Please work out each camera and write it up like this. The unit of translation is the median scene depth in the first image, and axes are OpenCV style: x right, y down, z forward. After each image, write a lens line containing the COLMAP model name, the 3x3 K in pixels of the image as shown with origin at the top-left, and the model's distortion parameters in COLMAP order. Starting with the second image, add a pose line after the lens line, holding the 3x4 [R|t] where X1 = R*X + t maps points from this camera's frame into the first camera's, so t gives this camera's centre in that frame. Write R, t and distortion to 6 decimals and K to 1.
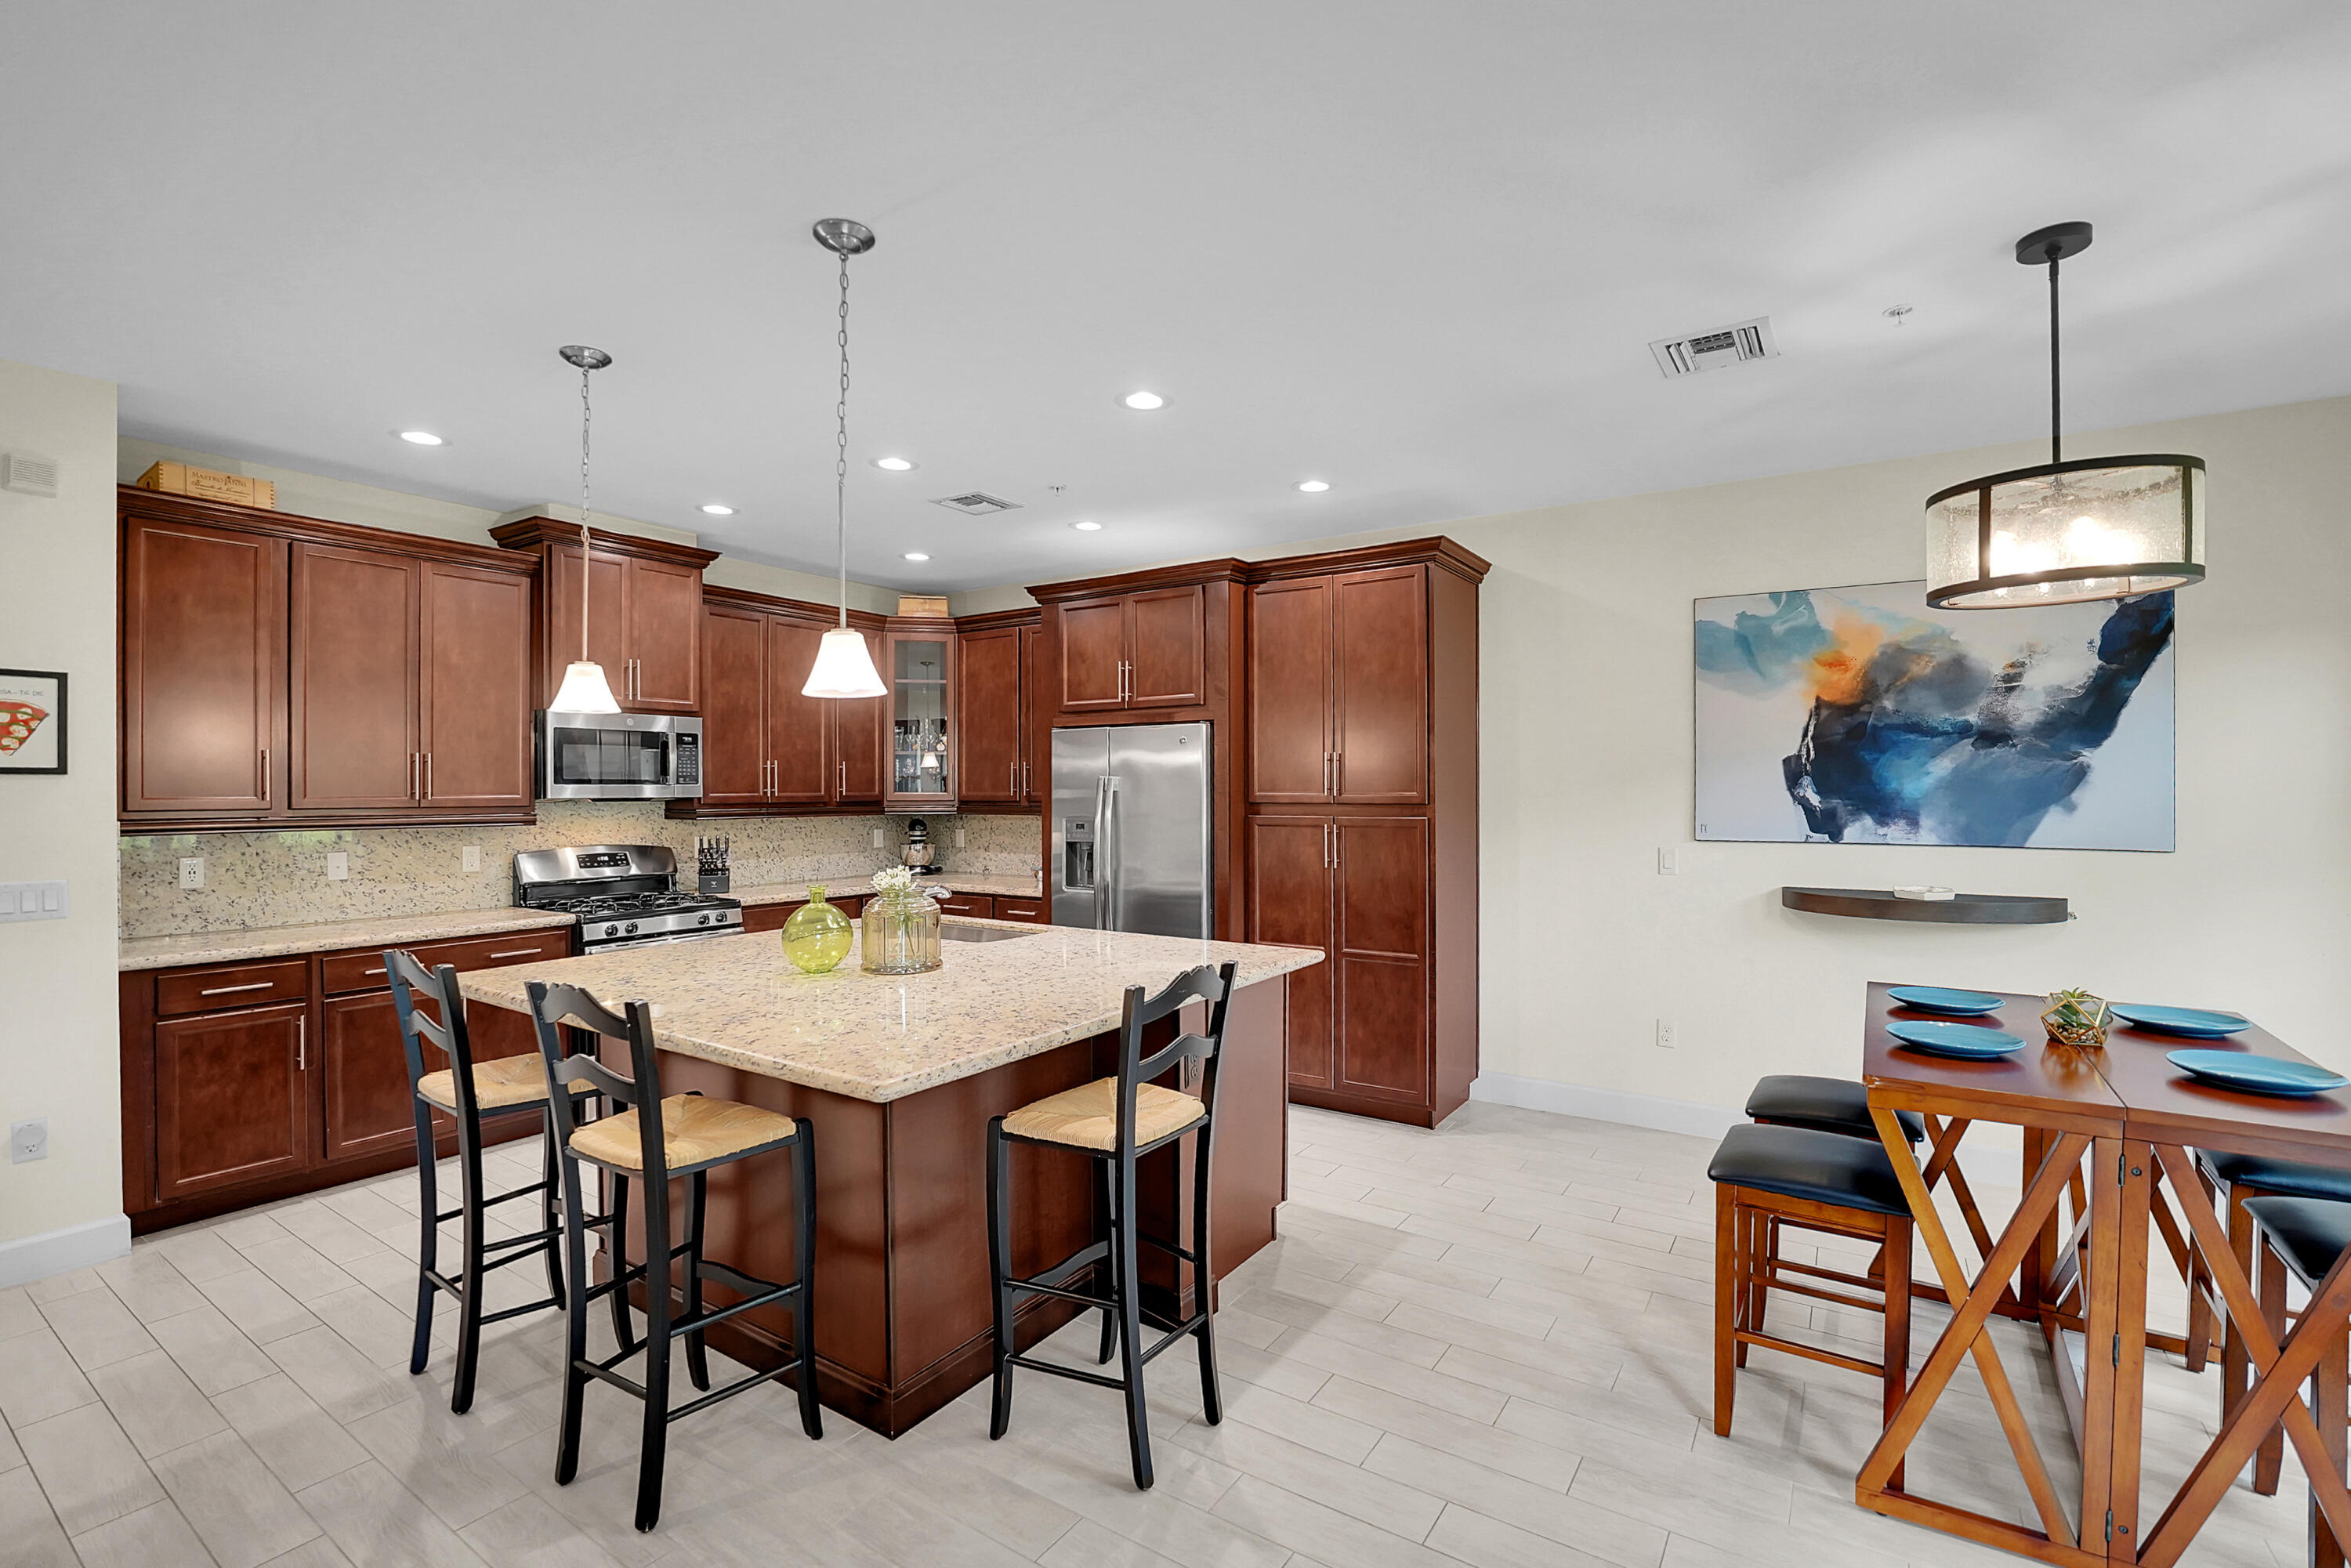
lens RADIAL K [[1046.3, 0, 1159.2], [0, 1046.3, 797.0], [0, 0, 1]] dist [-0.026625, -0.000105]
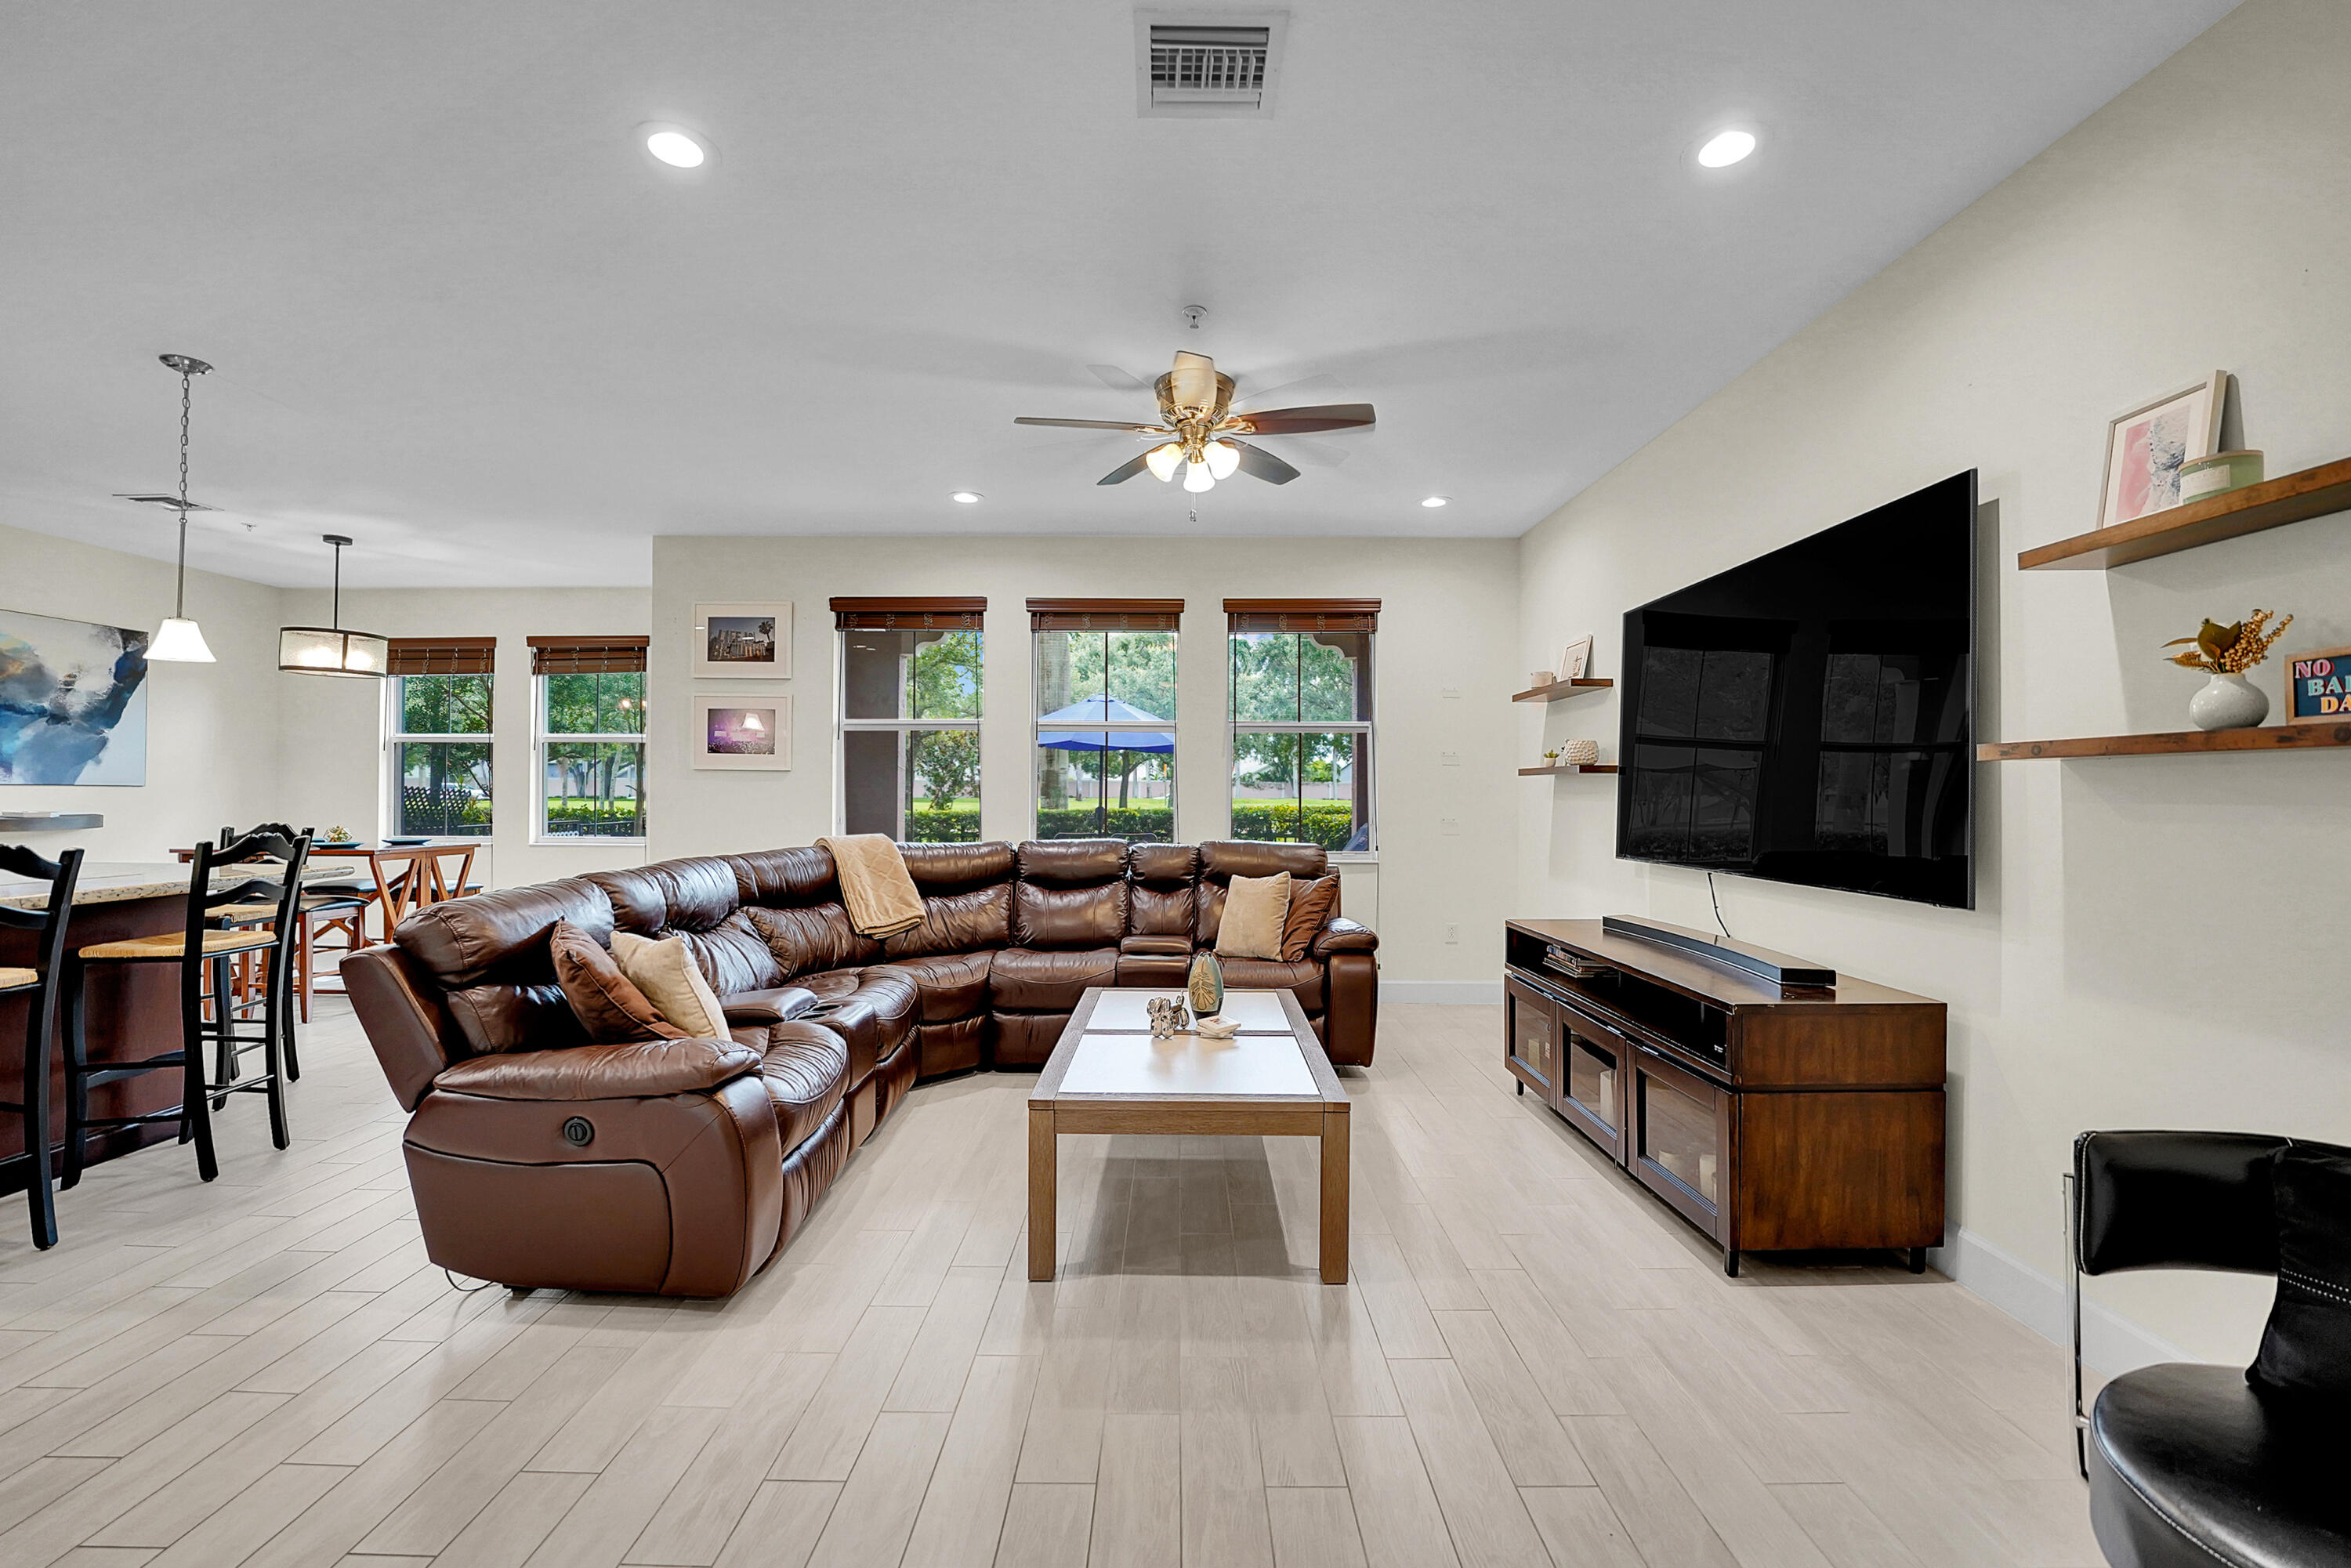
lens RADIAL K [[971.8, 0, 1170.5], [0, 971.8, 785.5], [0, 0, 1]] dist [-0.036074, 0.005170]
pose [[-0.542009, 0.005000, 0.840358, -1.286947], [0.001711, 0.999987, -0.004846, 0.054965], [-0.840371, -0.001188, -0.542010, 0.292921]]
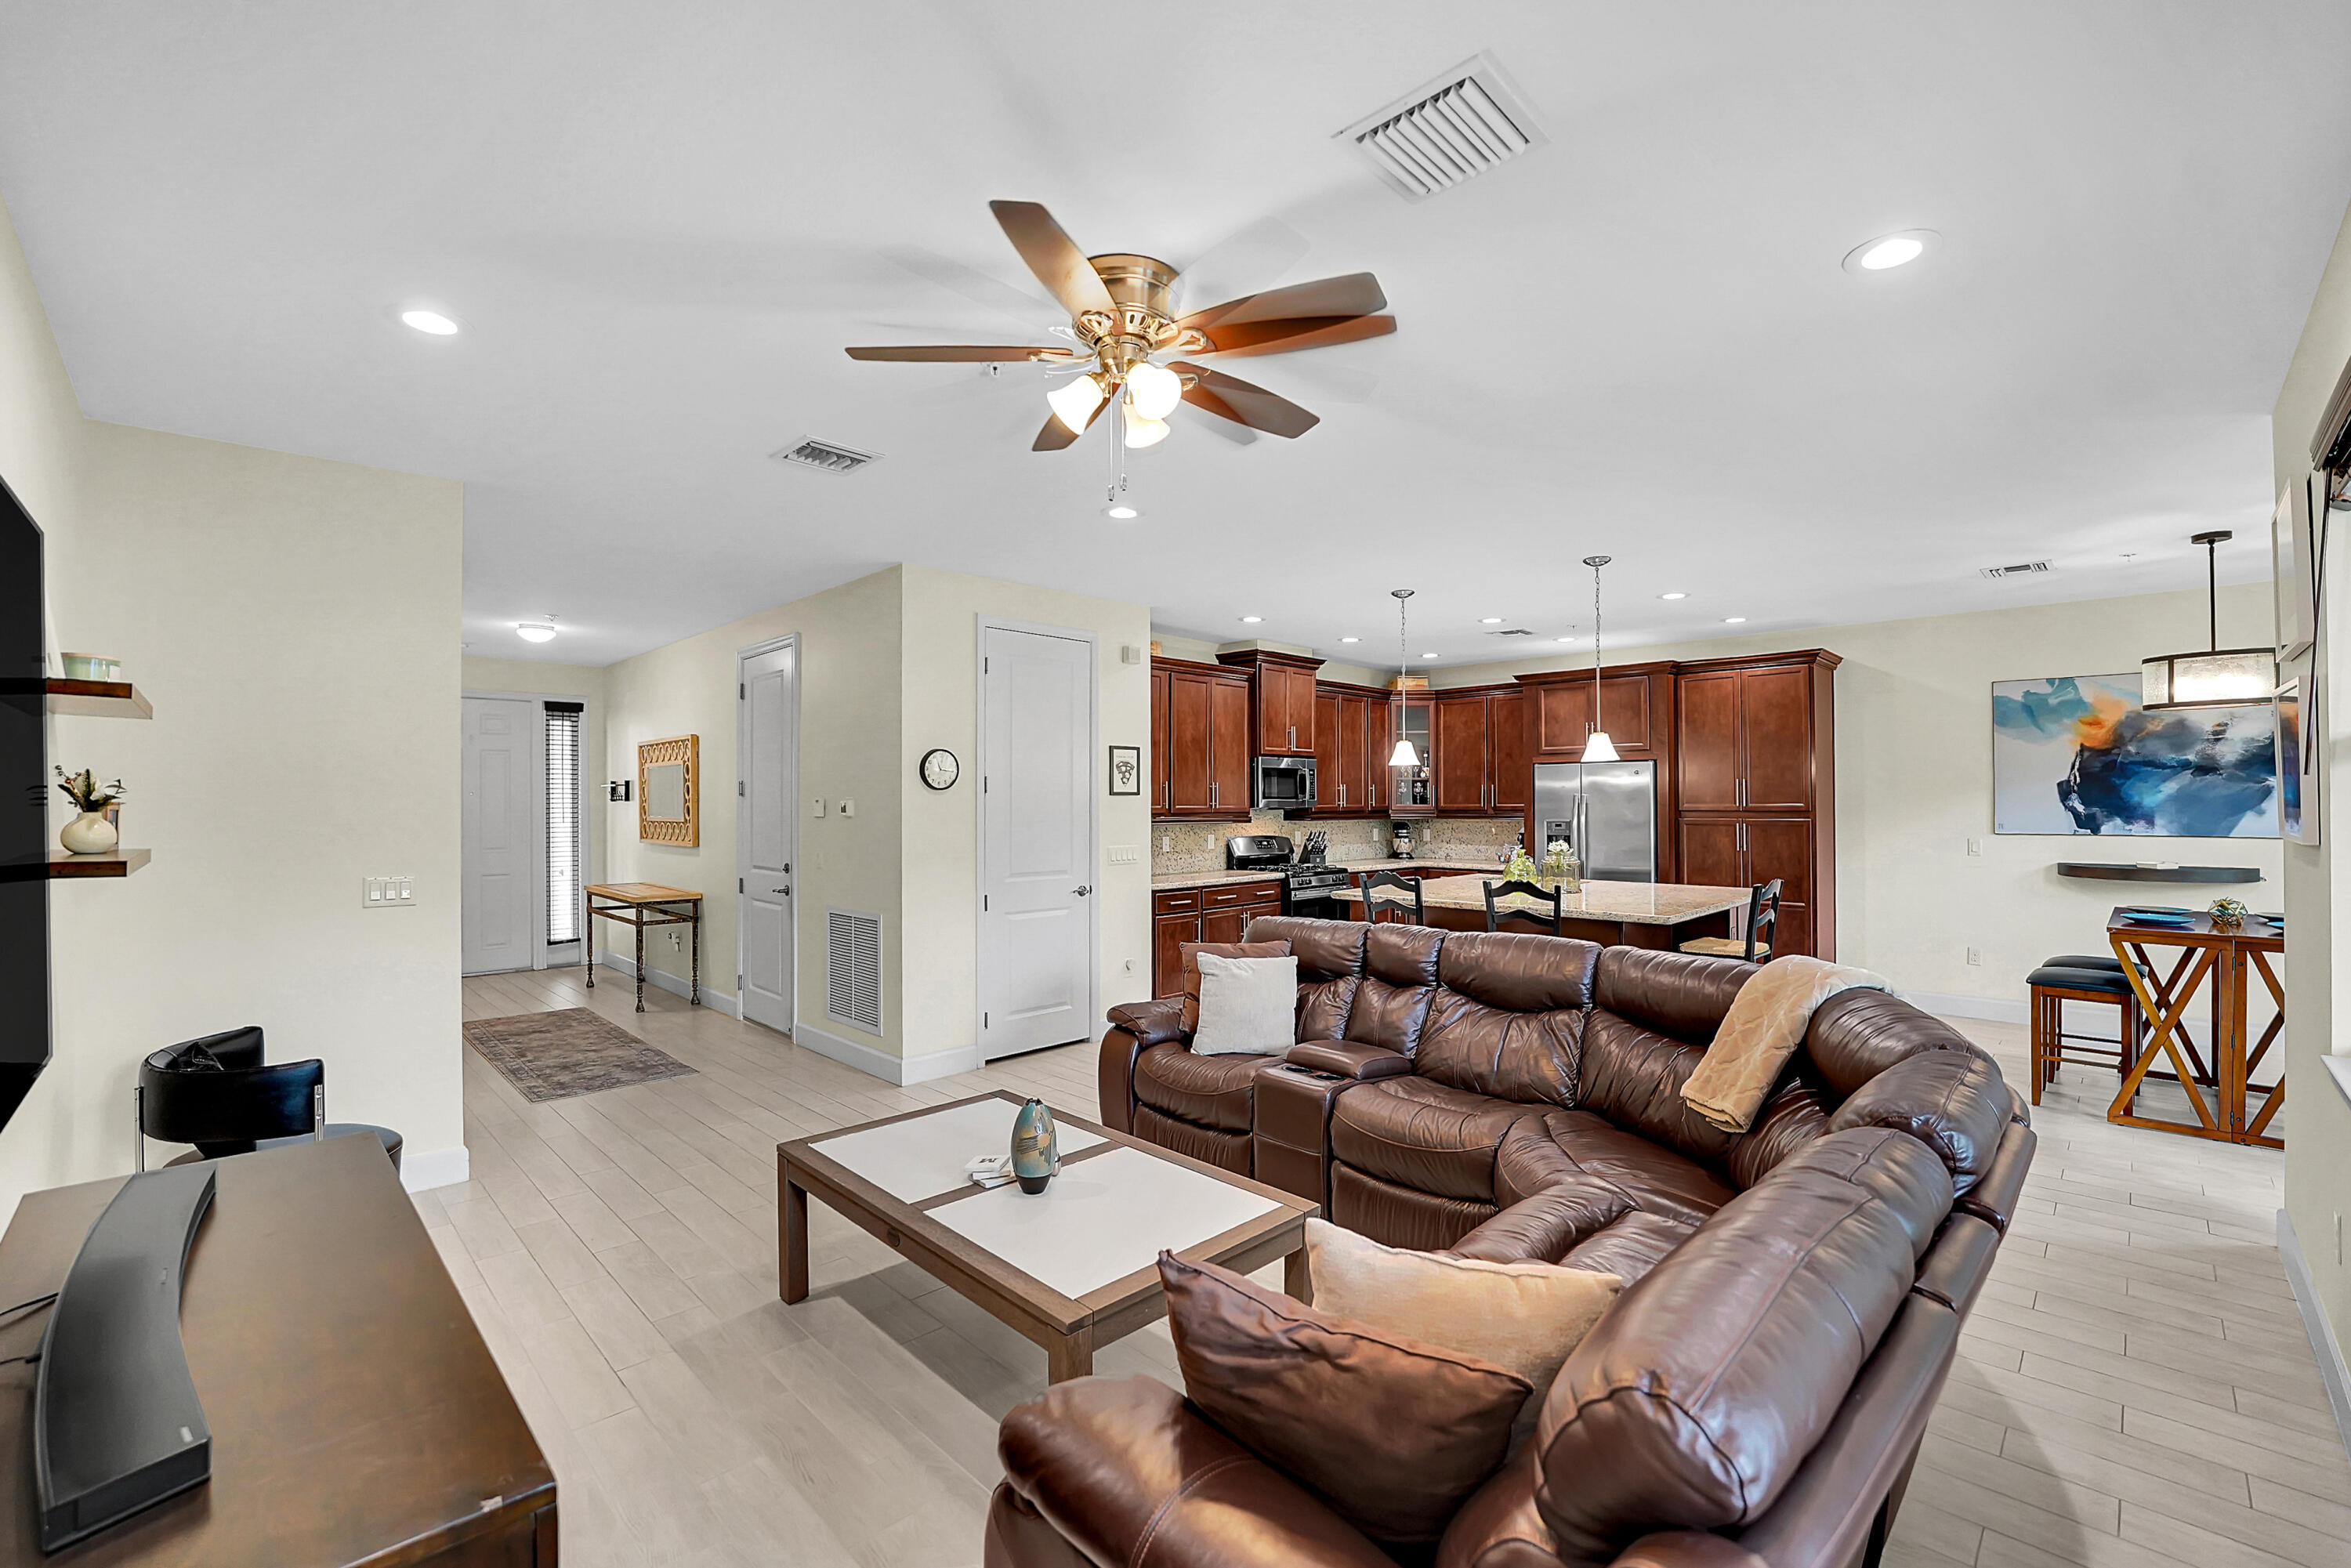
lens RADIAL K [[971.8, 0, 1169.3], [0, 971.8, 795.7], [0, 0, 1]] dist [-0.036074, 0.005170]
pose [[0.979594, -0.002373, -0.200974, -0.453680], [-0.000319, 0.999911, -0.013360, 0.003378], [0.200987, 0.013152, 0.979506, -0.712810]]
